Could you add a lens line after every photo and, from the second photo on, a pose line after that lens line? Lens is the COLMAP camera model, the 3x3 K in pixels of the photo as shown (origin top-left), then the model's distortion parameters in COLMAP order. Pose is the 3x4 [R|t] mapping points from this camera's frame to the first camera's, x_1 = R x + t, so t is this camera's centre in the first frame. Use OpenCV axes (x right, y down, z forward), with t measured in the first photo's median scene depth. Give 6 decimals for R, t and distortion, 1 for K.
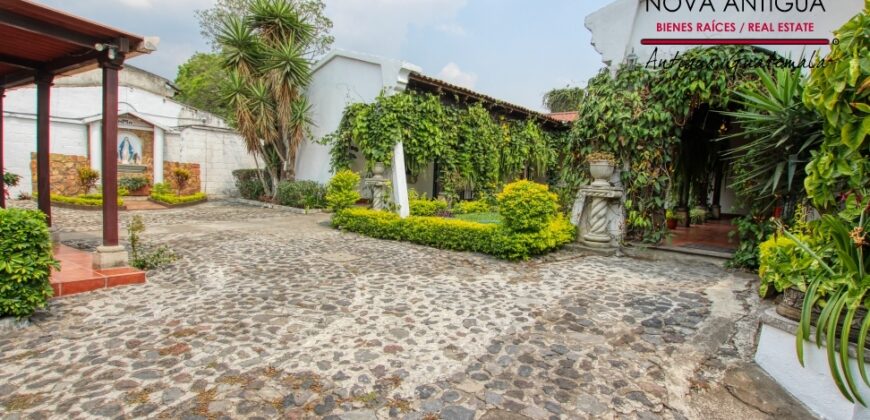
lens RADIAL K [[400.6, 0, 435.0], [0, 400.6, 210.0], [0, 0, 1]] dist [-0.015520, -0.000248]
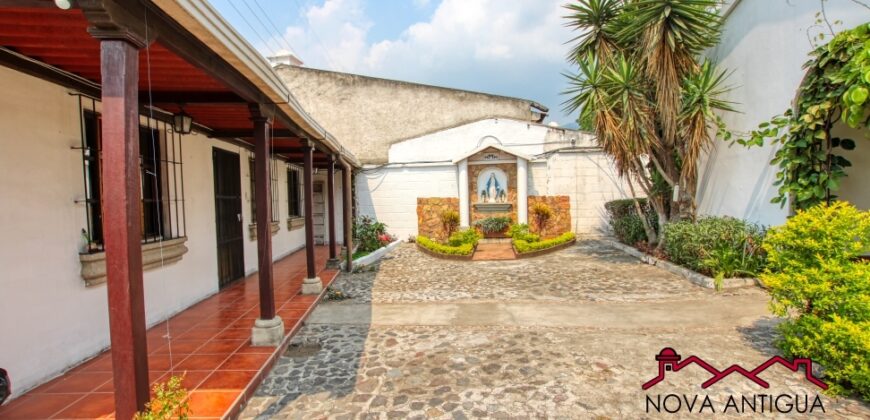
lens RADIAL K [[400.6, 0, 435.0], [0, 400.6, 210.0], [0, 0, 1]] dist [-0.015520, -0.000248]
pose [[0.567550, -0.035757, -0.822562, -0.096045], [-0.007488, 0.998791, -0.048584, -0.052936], [0.823305, 0.033733, 0.566596, 0.368714]]
